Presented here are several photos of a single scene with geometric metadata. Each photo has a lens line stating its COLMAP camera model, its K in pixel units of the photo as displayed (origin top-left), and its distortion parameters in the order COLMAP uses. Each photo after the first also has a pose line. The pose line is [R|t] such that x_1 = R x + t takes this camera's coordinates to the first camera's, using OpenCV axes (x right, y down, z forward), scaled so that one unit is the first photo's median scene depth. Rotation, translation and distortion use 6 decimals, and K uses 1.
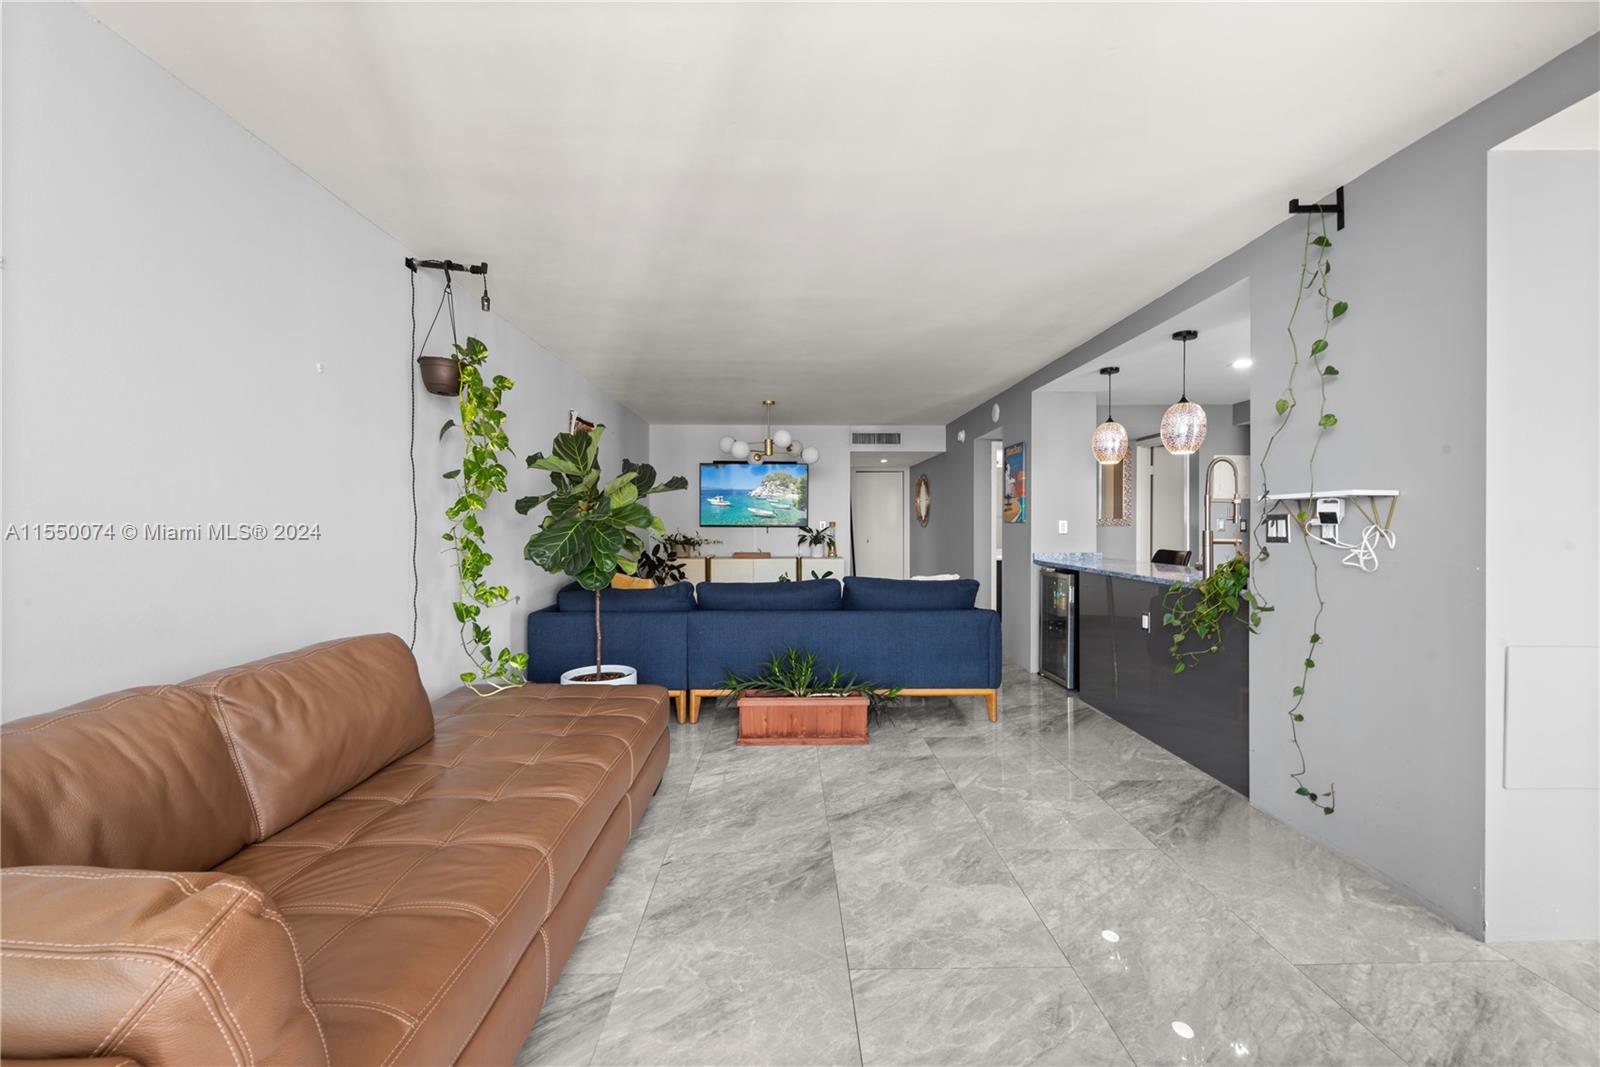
lens RADIAL K [[643.1, 0, 794.8], [0, 643.1, 532.9], [0, 0, 1]] dist [0.019893, 0.000088]
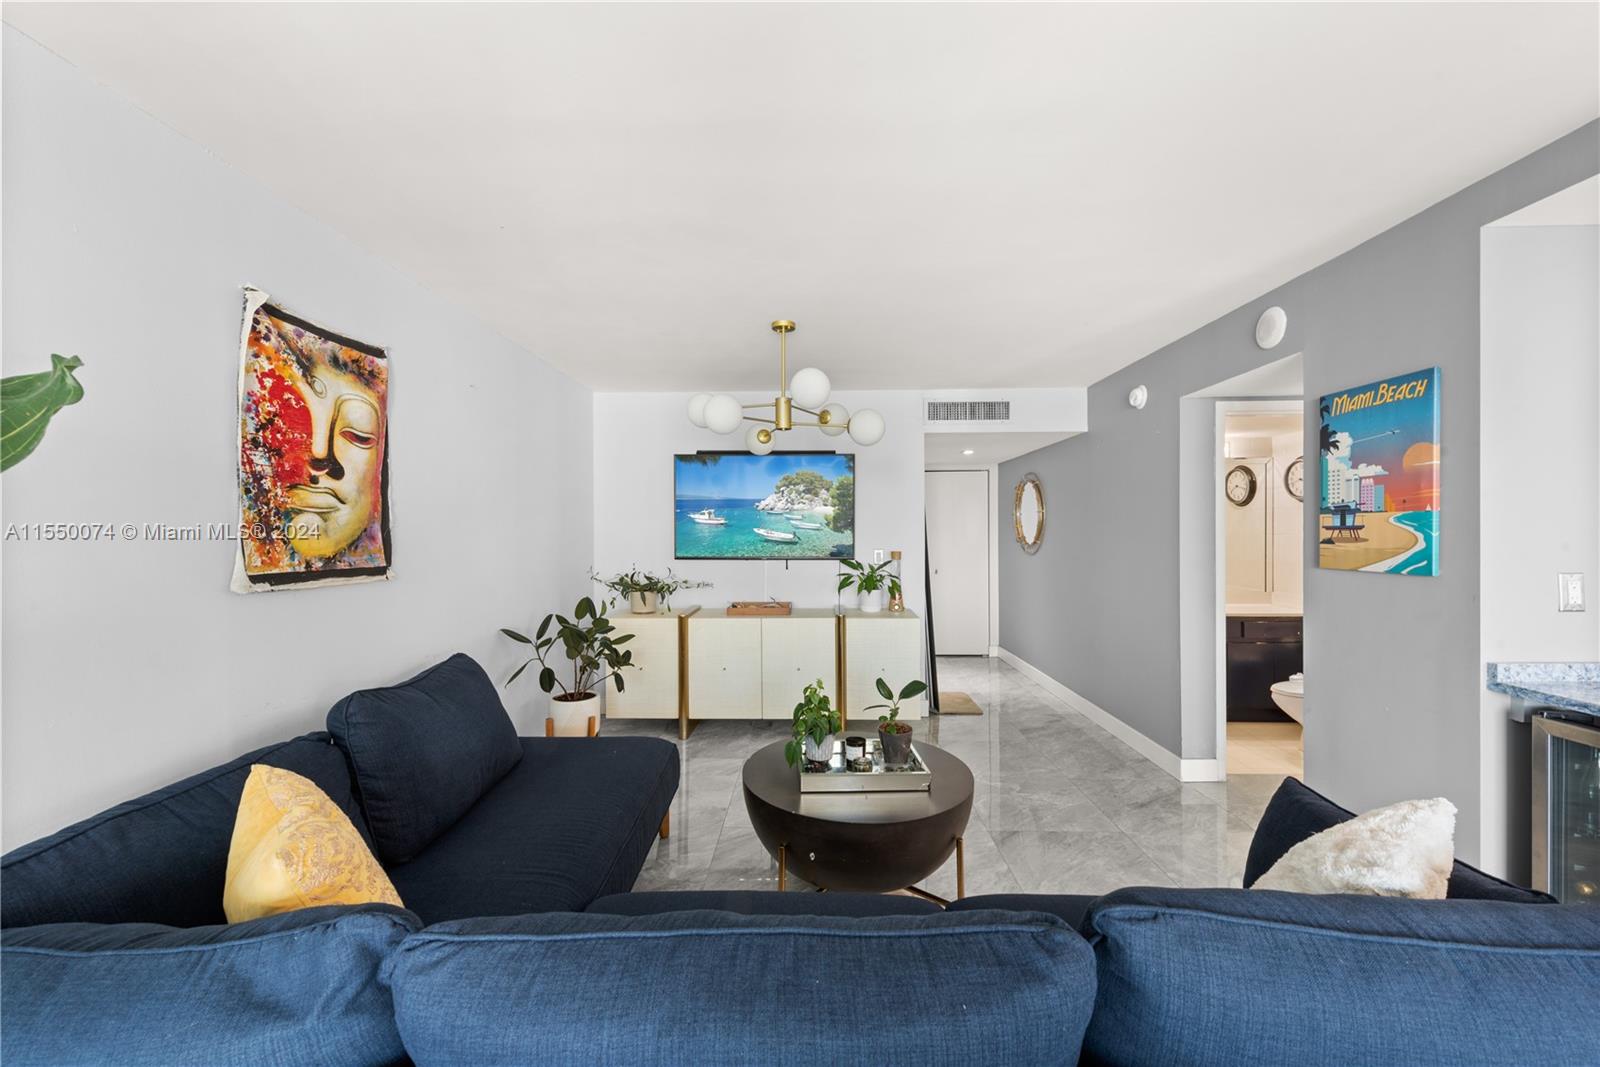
lens RADIAL K [[597.4, 0, 800.0], [0, 597.4, 533.5], [0, 0, 1]] dist [0.000213, -0.000072]
pose [[0.999204, -0.004536, -0.039631, -0.007780], [0.004042, 0.999913, -0.012538, -0.027333], [0.039684, 0.012368, 0.999136, 0.446645]]
